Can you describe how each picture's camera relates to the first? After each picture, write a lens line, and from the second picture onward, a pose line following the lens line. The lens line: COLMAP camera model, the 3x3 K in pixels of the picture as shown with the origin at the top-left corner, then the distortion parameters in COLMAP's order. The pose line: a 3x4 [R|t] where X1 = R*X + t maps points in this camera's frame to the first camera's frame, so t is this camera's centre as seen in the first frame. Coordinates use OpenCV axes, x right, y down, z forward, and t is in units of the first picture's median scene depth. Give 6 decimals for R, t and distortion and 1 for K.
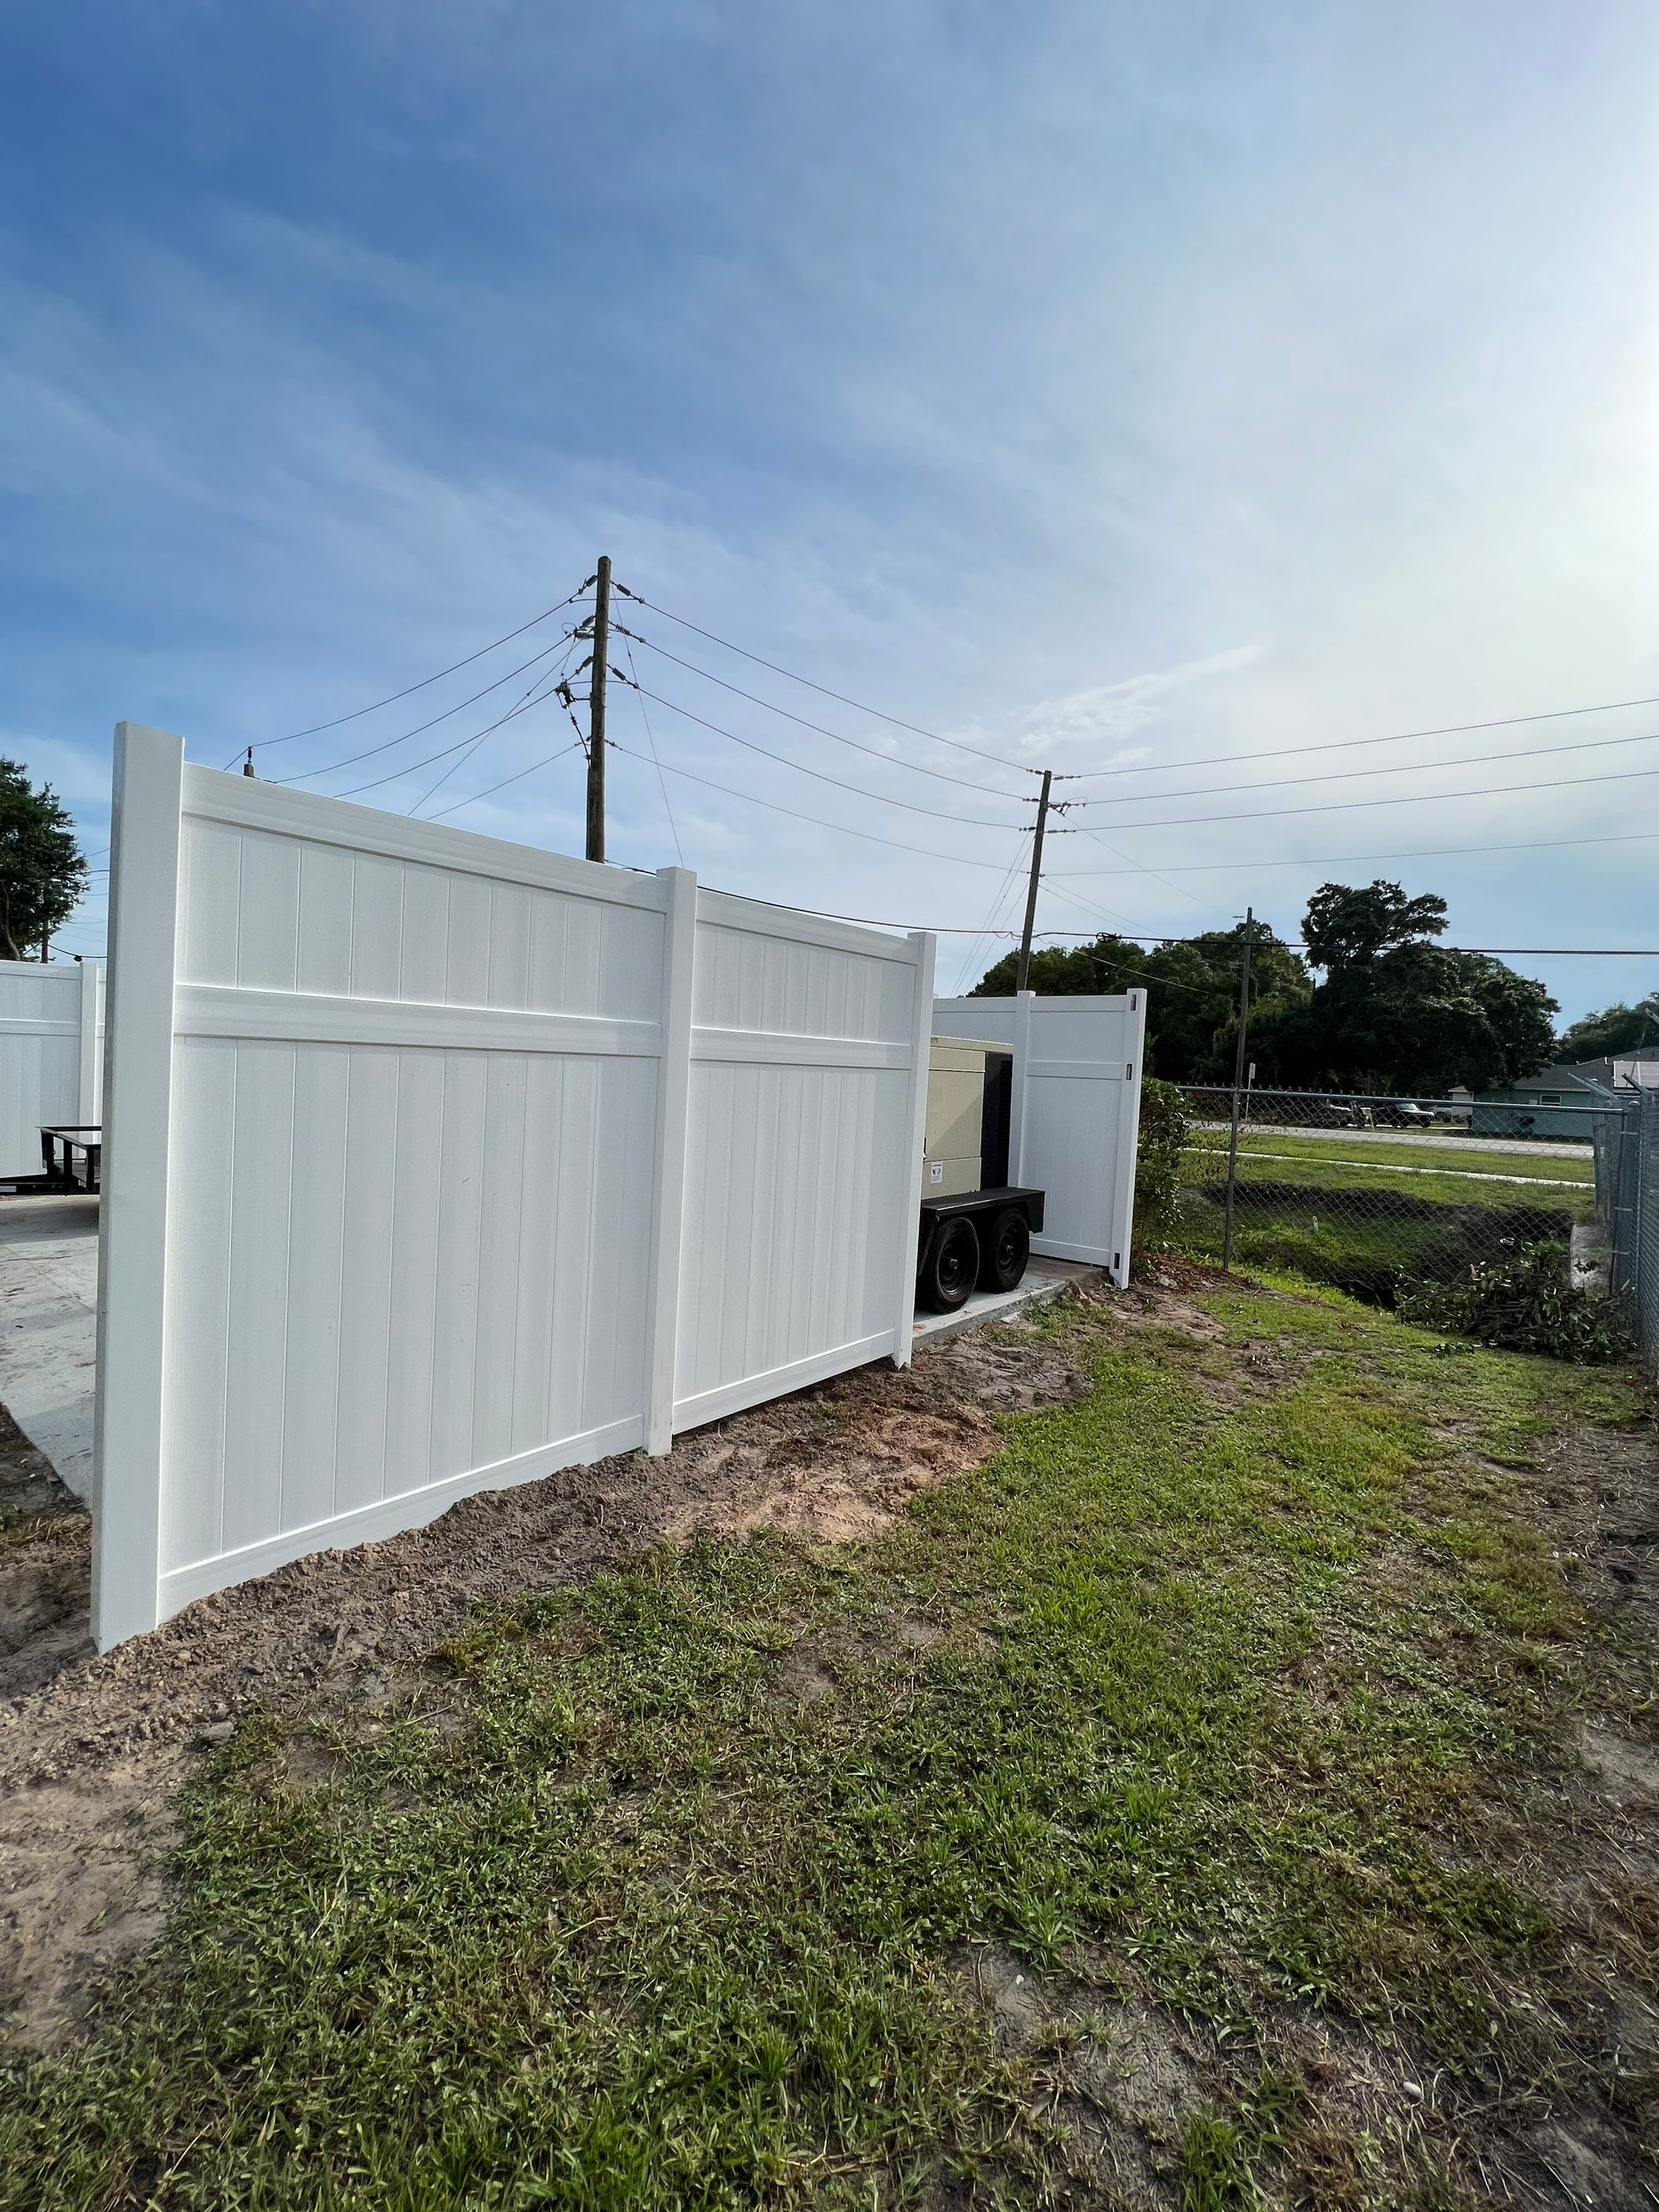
lens RADIAL K [[881.7, 0, 830.7], [0, 881.7, 1107.2], [0, 0, 1]] dist [-0.005925, 0.000144]
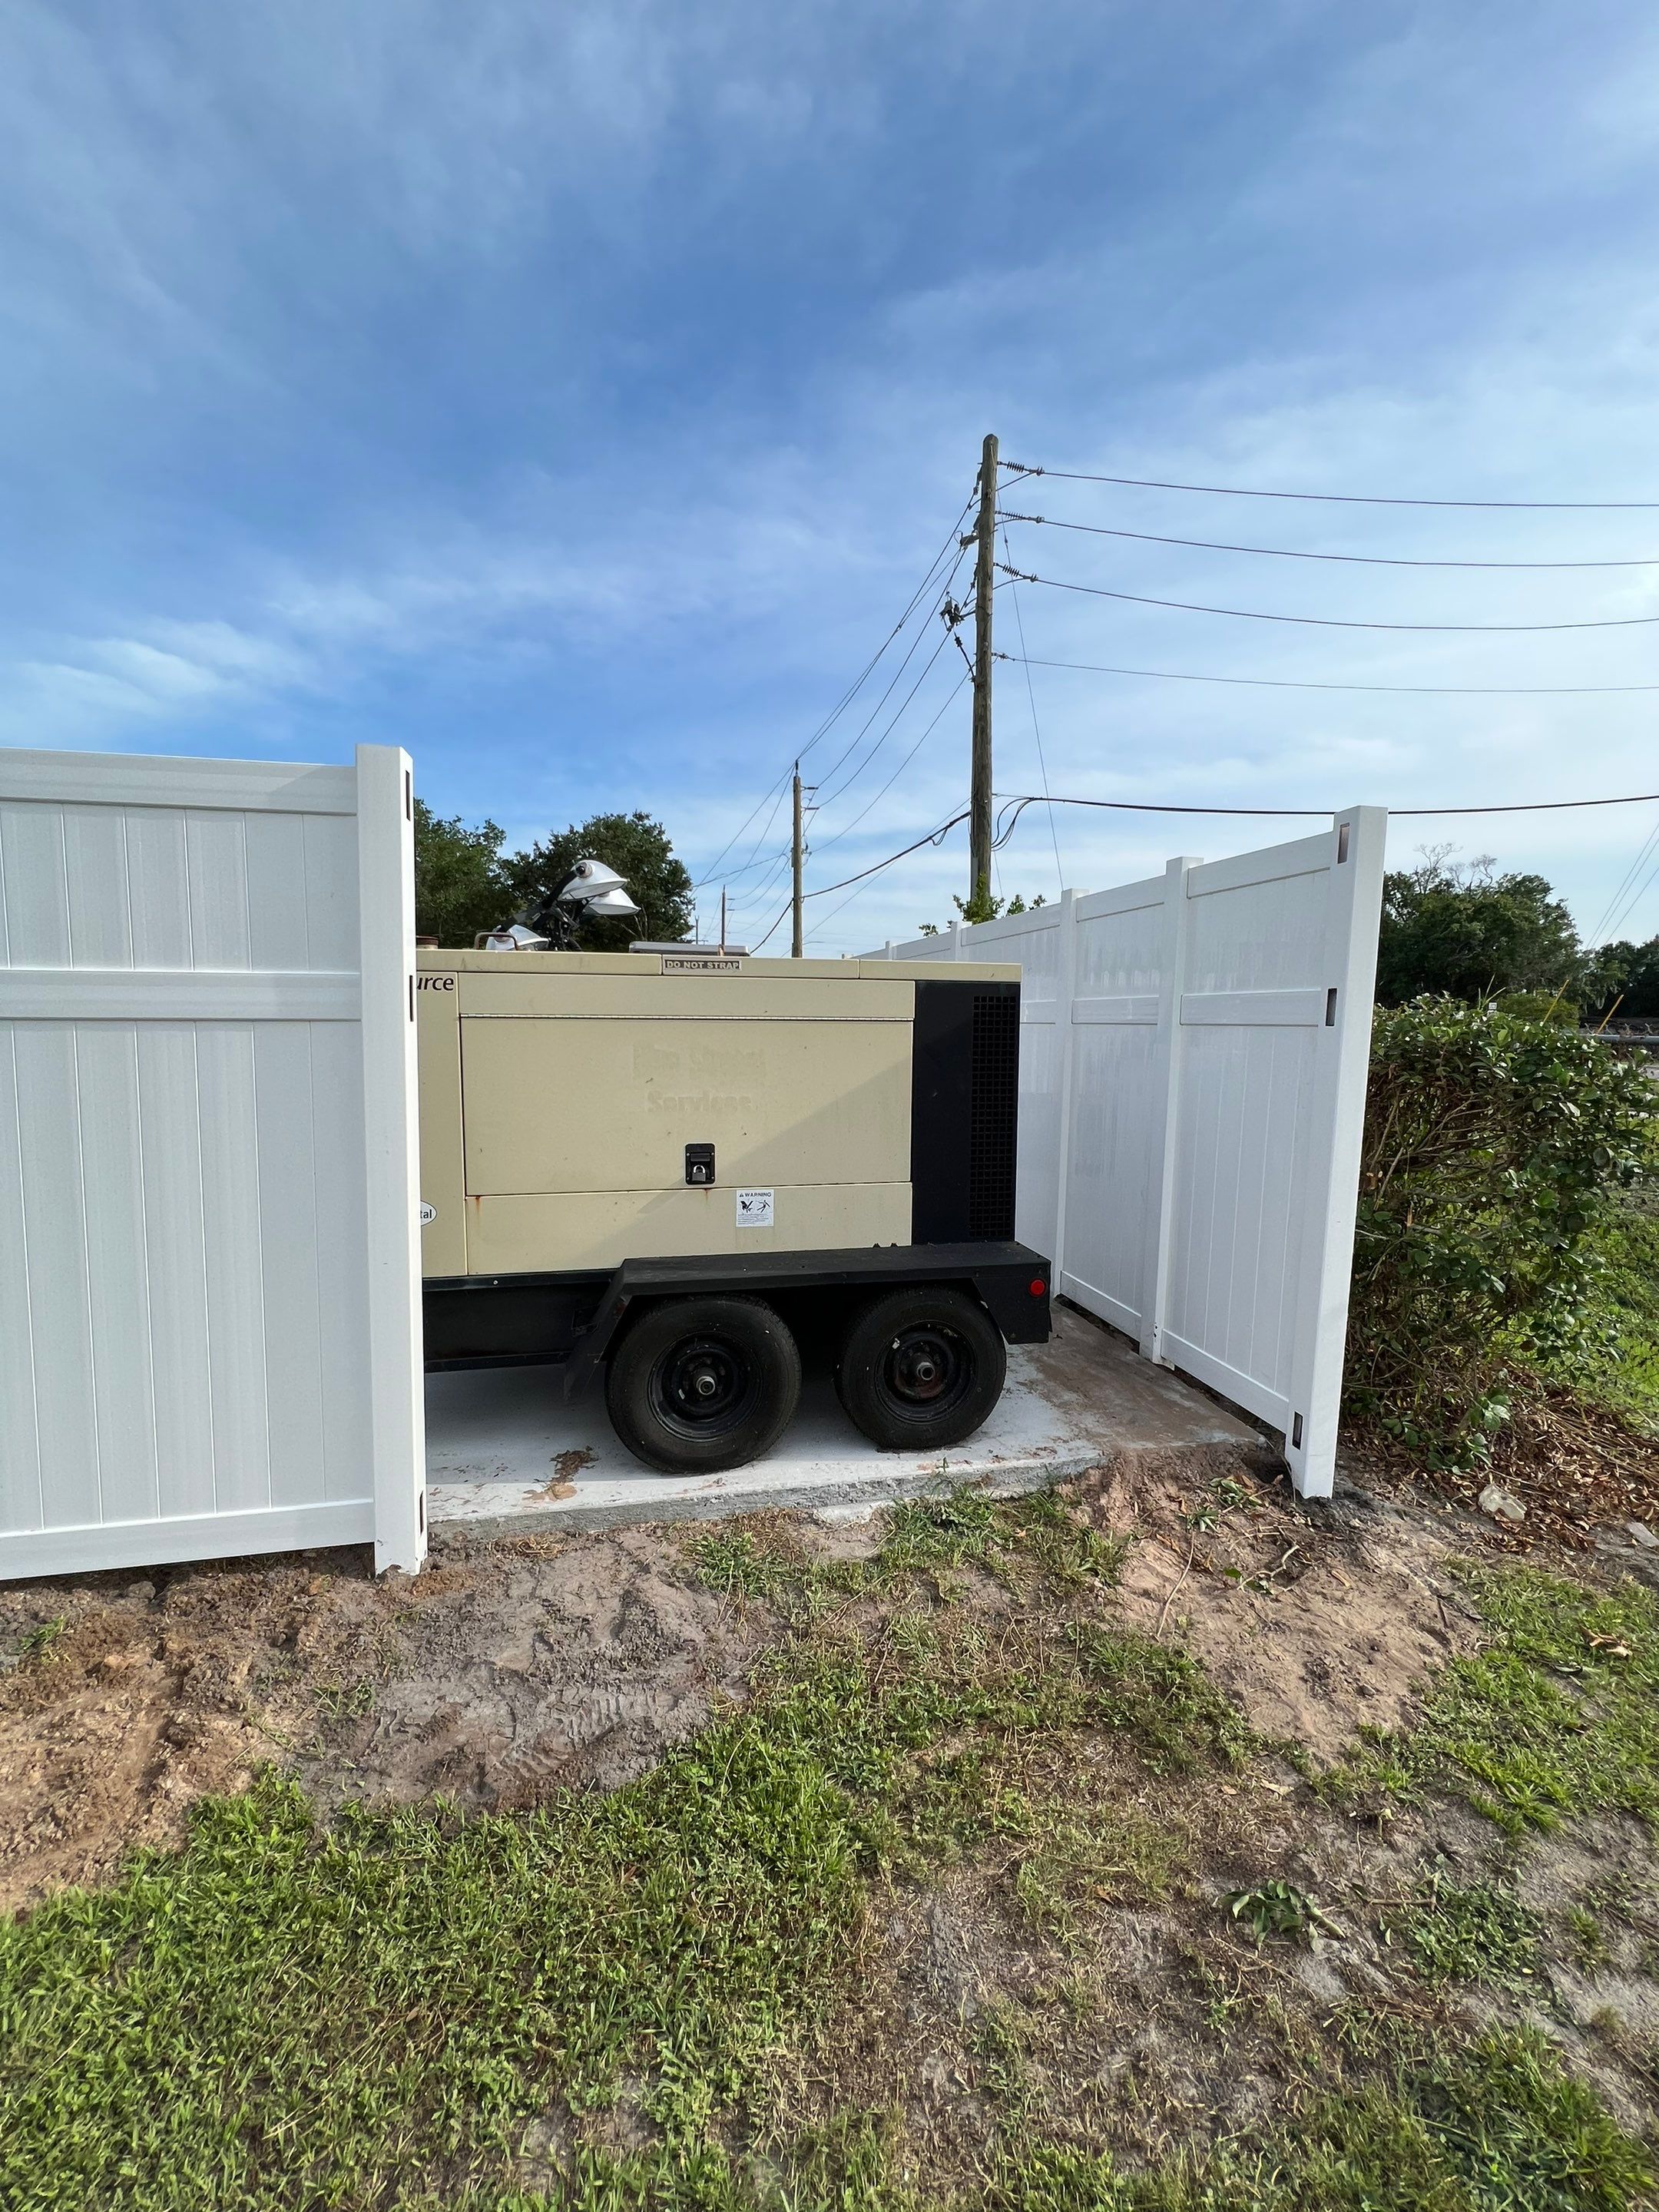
lens RADIAL K [[881.7, 0, 847.1], [0, 881.7, 1107.1], [0, 0, 1]] dist [-0.005925, 0.000144]
pose [[0.776865, 0.018827, -0.629386, 0.184262], [0.003589, 0.999404, 0.034326, -0.002430], [0.629657, -0.028926, 0.776334, 0.222759]]
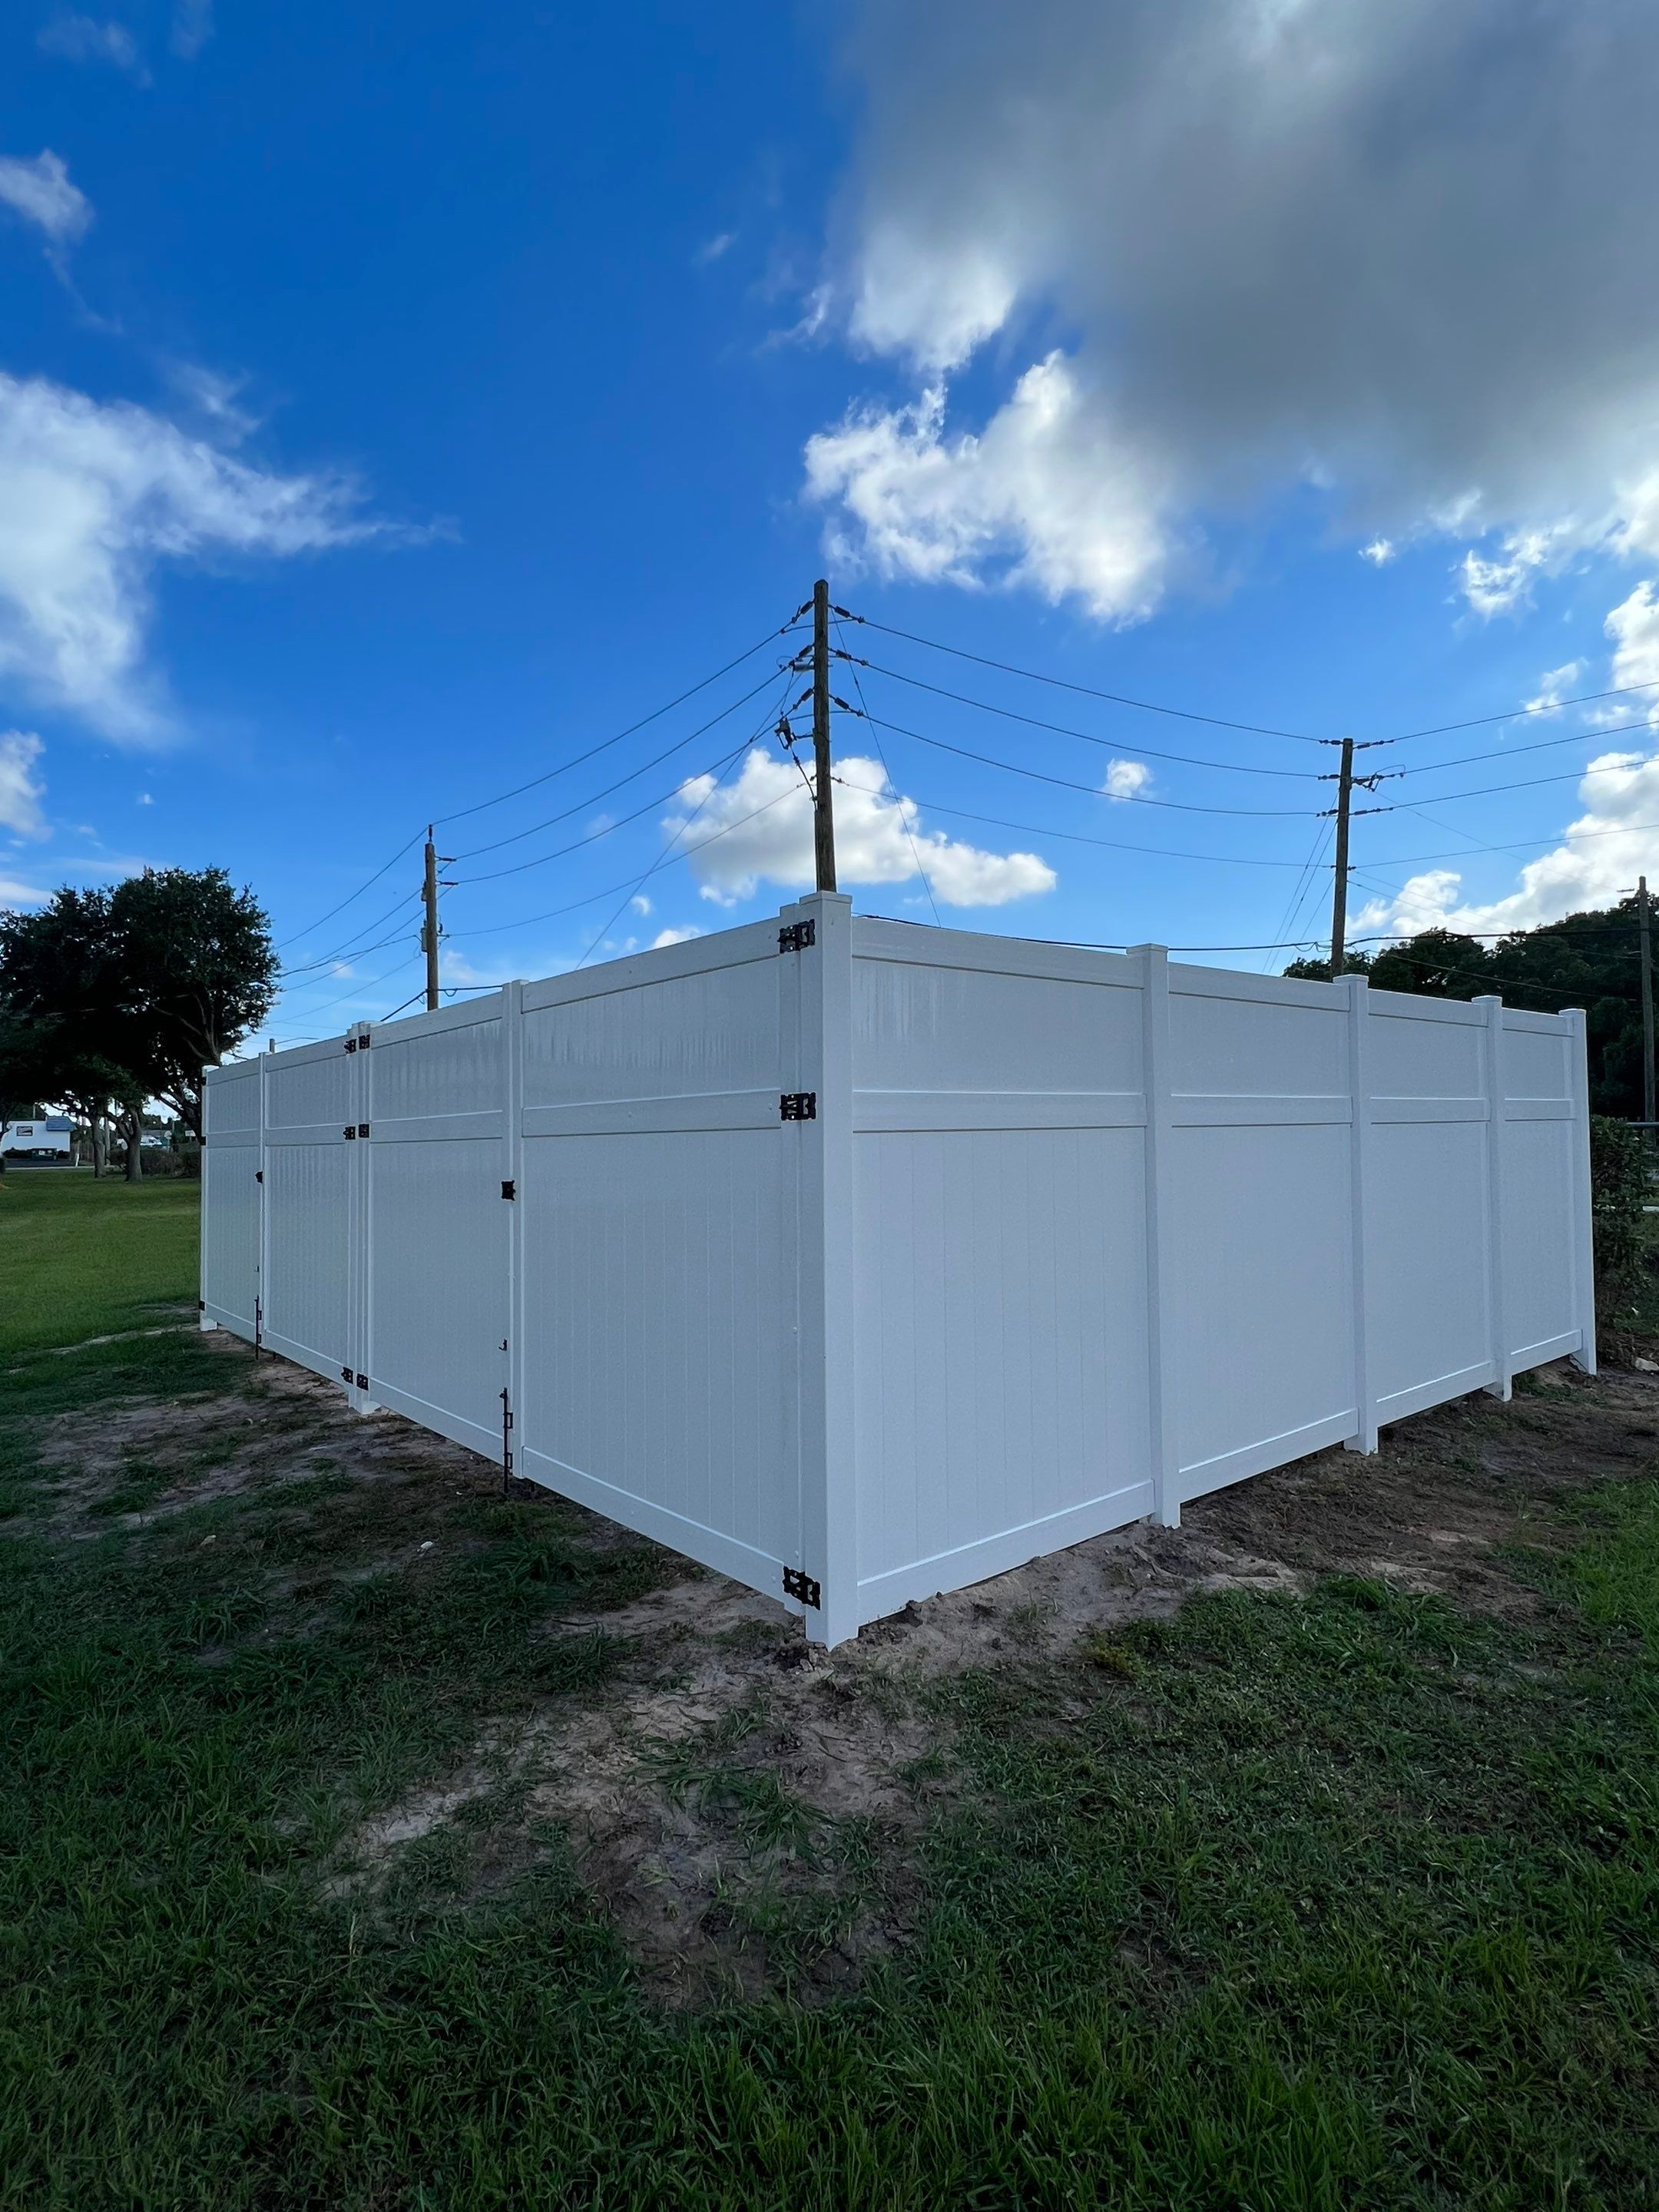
lens RADIAL K [[1098.3, 0, 834.4], [0, 1098.3, 1104.8], [0, 0, 1]] dist [-0.002843, -0.000715]
pose [[0.978551, -0.066969, -0.194816, -0.058628], [0.052617, 0.995569, -0.077941, -0.000060], [0.199172, 0.066019, 0.977738, -0.063490]]
